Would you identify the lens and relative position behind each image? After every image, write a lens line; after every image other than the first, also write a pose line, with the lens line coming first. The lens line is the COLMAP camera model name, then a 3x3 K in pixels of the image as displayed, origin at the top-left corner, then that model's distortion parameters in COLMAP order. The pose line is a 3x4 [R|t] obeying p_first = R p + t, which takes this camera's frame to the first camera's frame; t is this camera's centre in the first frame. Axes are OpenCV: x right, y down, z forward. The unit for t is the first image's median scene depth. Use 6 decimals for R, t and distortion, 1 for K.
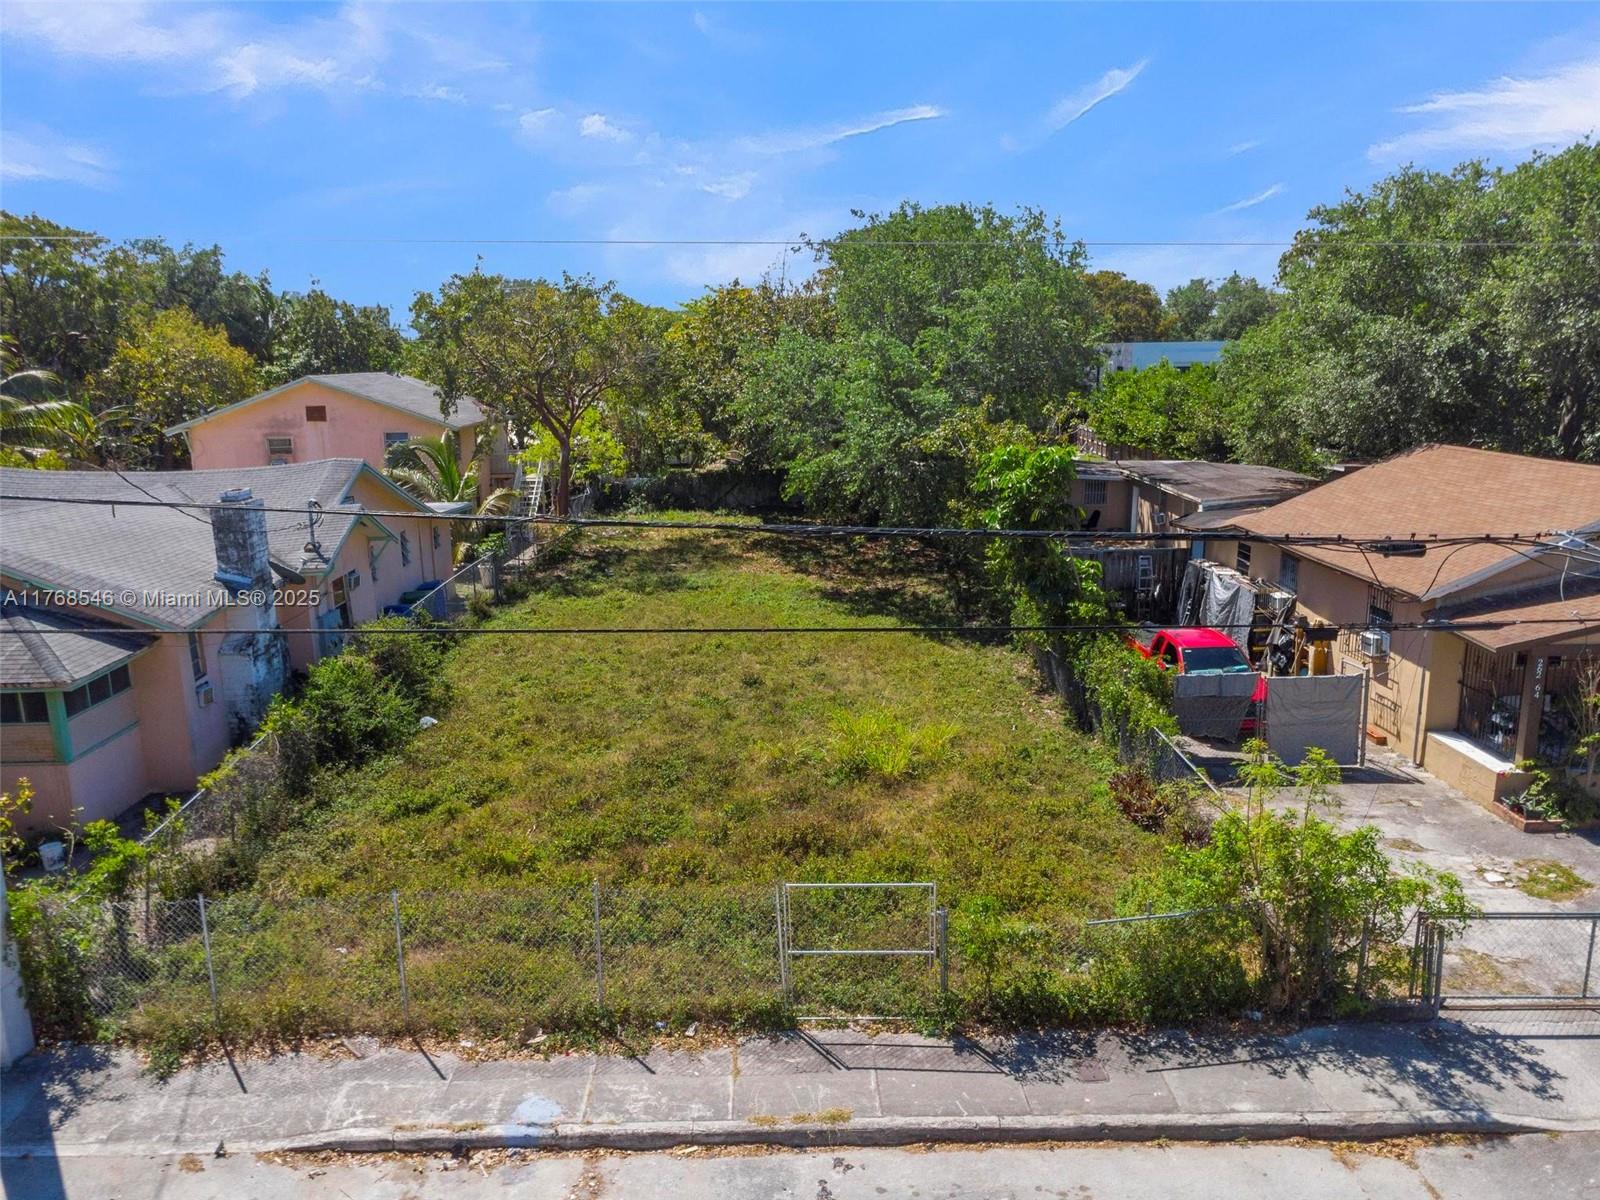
lens RADIAL K [[1154.8, 0, 799.2], [0, 1154.8, 600.9], [0, 0, 1]] dist [0.018675, -0.016403]
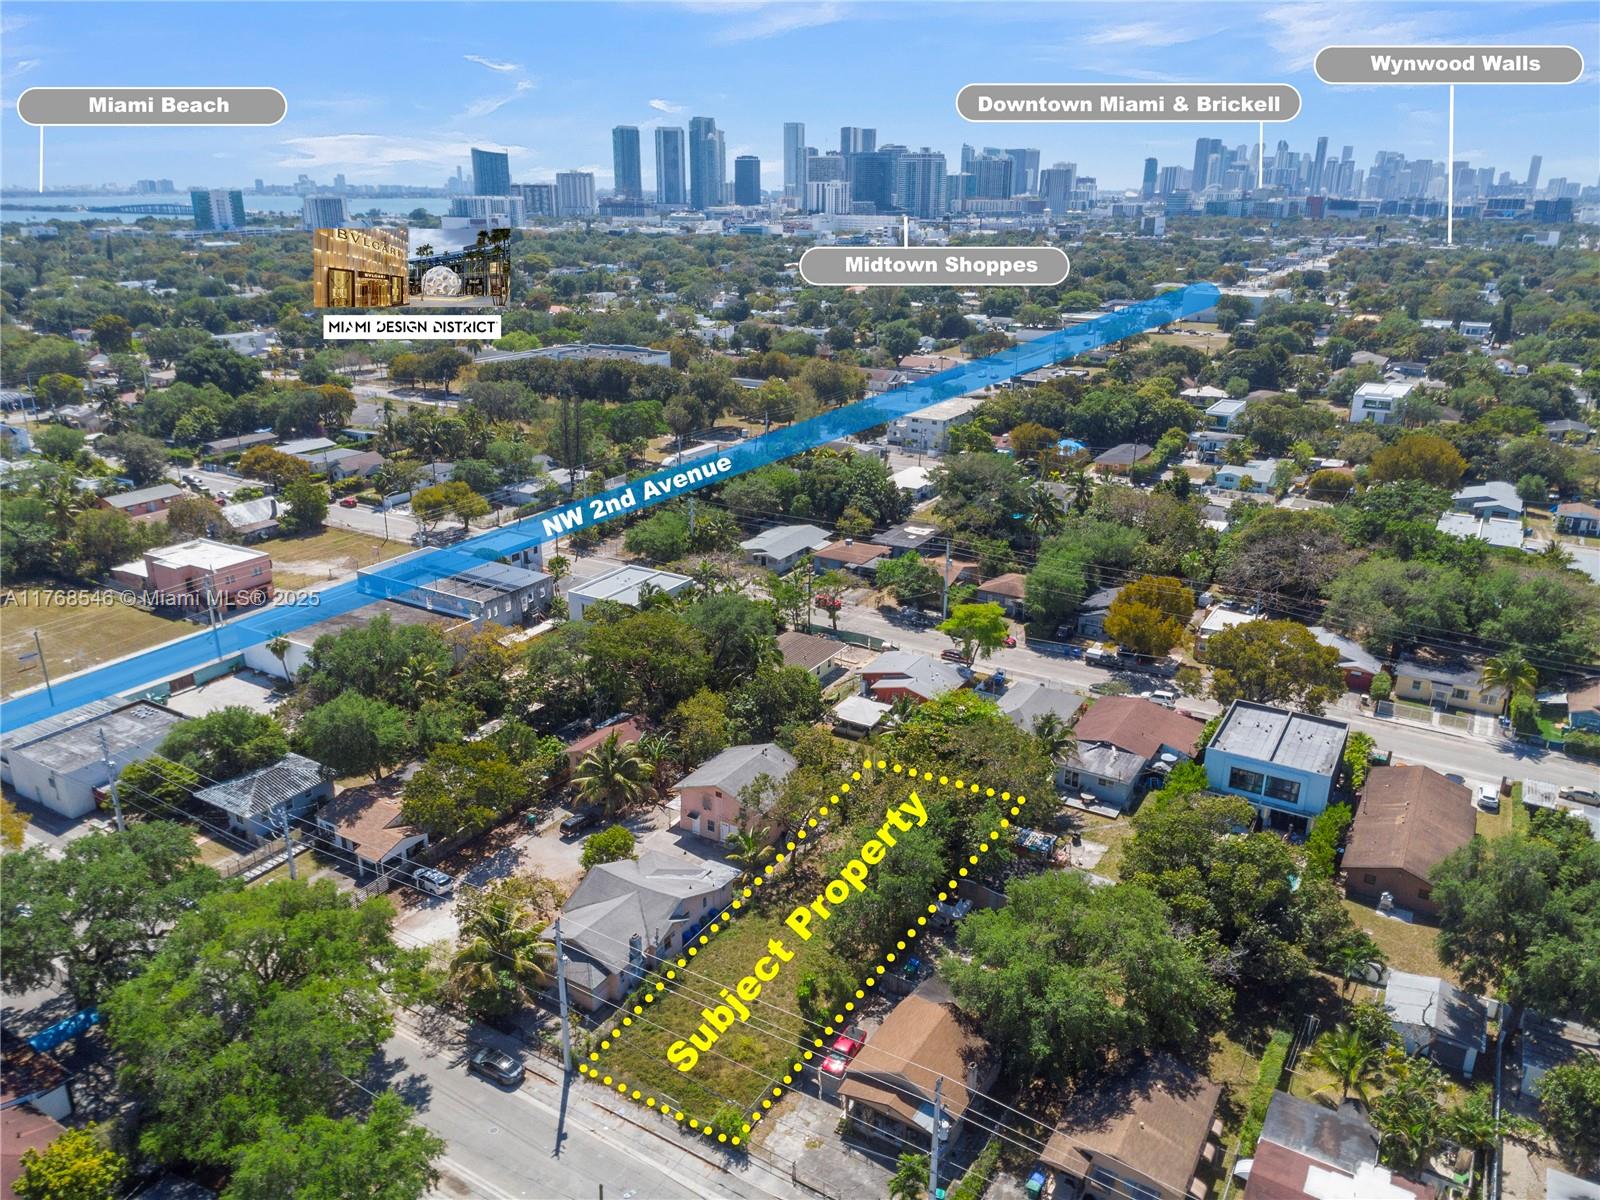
lens RADIAL K [[1154.8, 0, 806.2], [0, 1154.8, 601.5], [0, 0, 1]] dist [0.018675, -0.016403]
pose [[0.850933, 0.200017, -0.485701, 2.905886], [-0.135095, 0.976894, 0.165614, -3.216185], [0.507604, -0.075311, 0.858293, -3.498858]]
